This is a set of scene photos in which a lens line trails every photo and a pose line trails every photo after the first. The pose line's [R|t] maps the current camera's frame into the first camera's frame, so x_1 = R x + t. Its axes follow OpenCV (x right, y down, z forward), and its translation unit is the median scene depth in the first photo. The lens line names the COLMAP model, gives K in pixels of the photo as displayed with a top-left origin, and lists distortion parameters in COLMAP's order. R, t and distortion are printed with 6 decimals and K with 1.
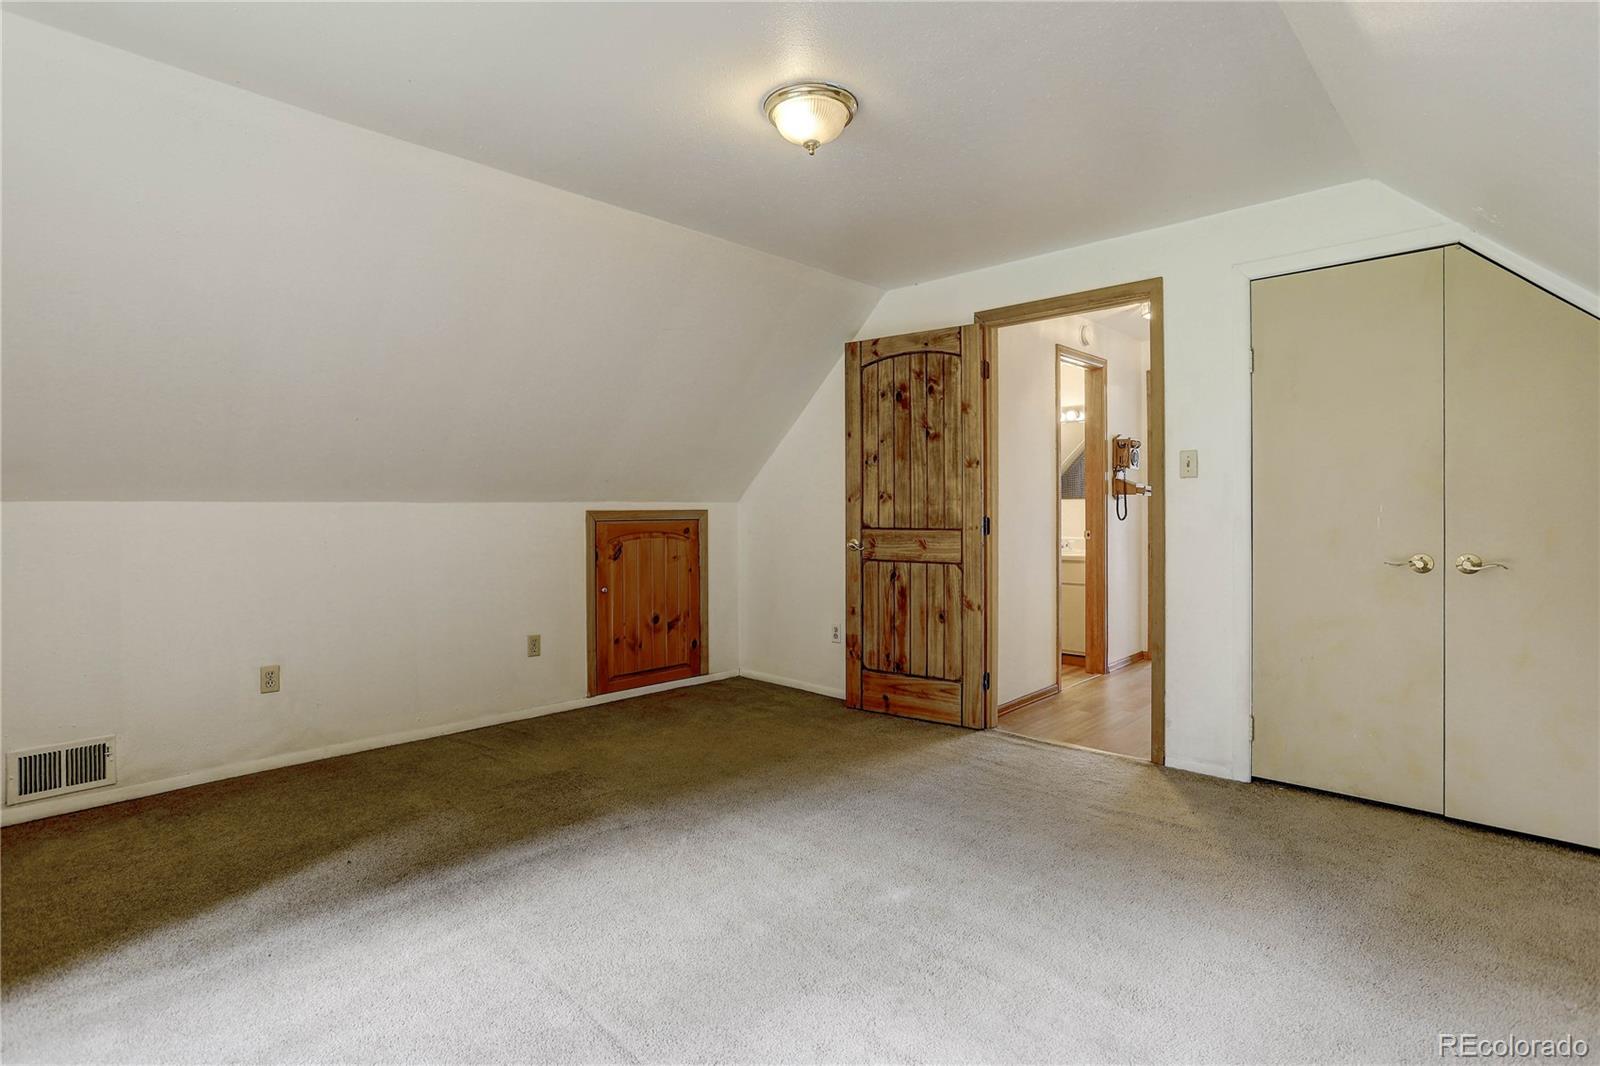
lens RADIAL K [[799.0, 0, 798.0], [0, 799.0, 520.9], [0, 0, 1]] dist [-0.047468, 0.025680]
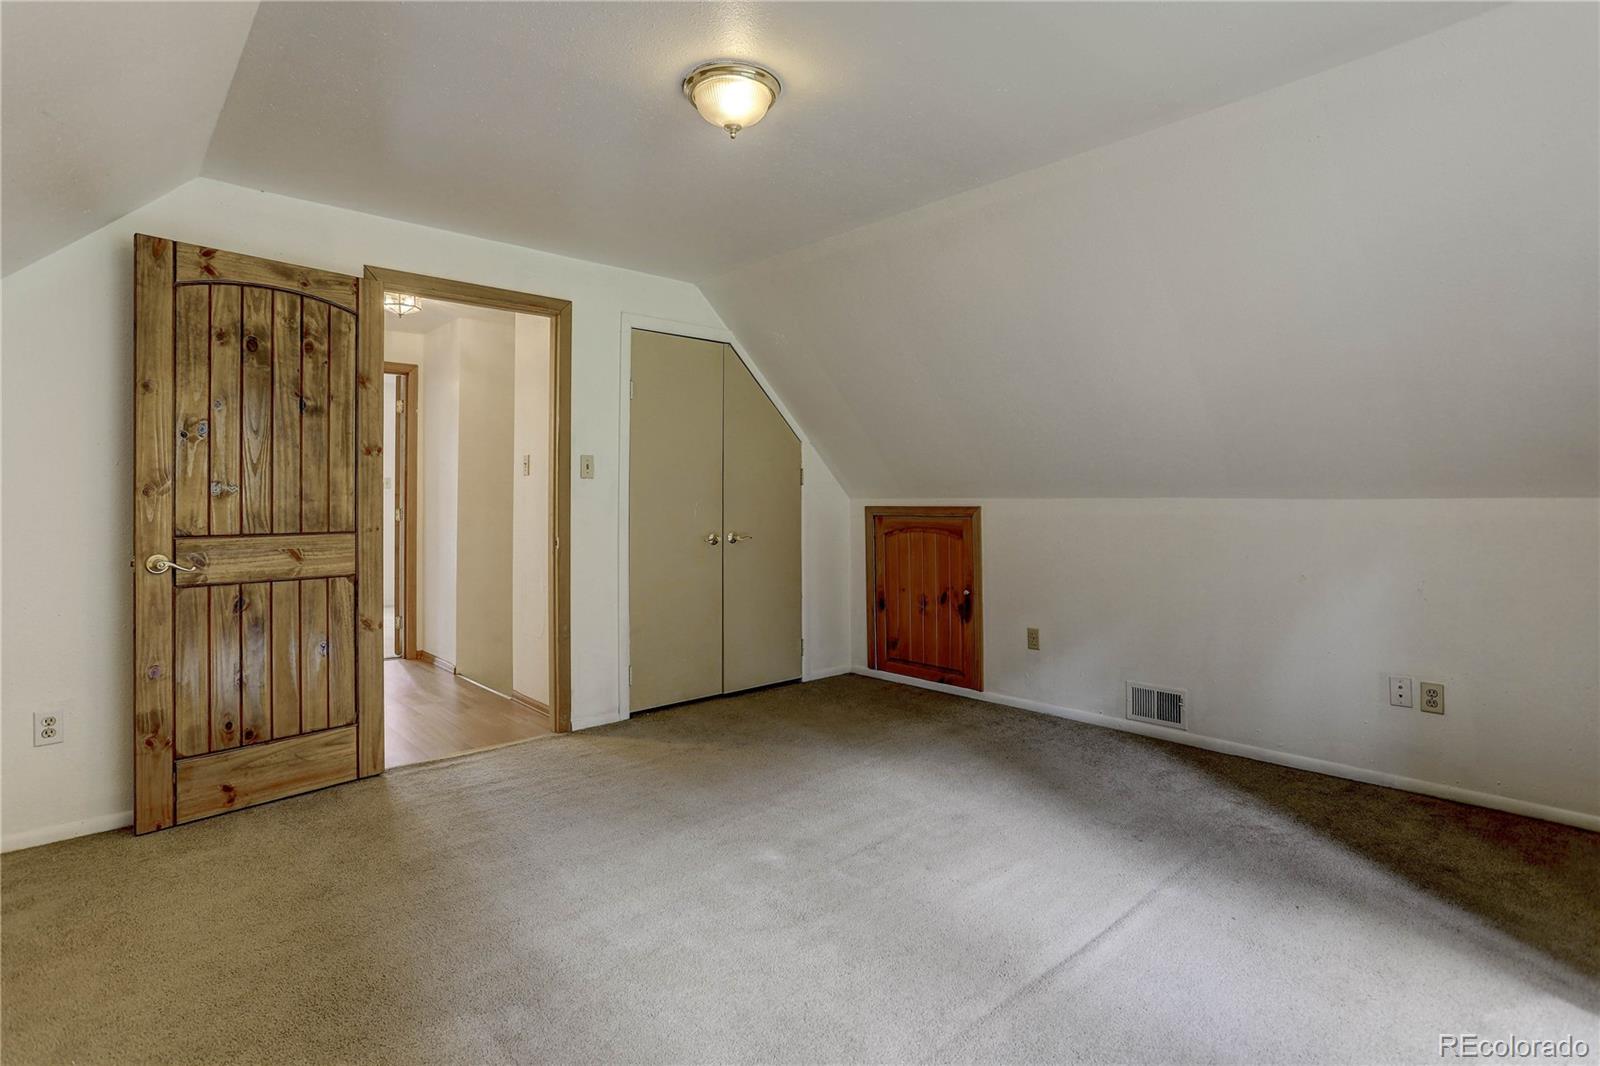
lens RADIAL K [[799.0, 0, 795.5], [0, 799.0, 509.6], [0, 0, 1]] dist [-0.047468, 0.025680]
pose [[0.056413, -0.007198, 0.998382, -0.545798], [0.018874, 0.999803, 0.006142, -0.008027], [-0.998229, 0.018497, 0.056538, 0.505544]]
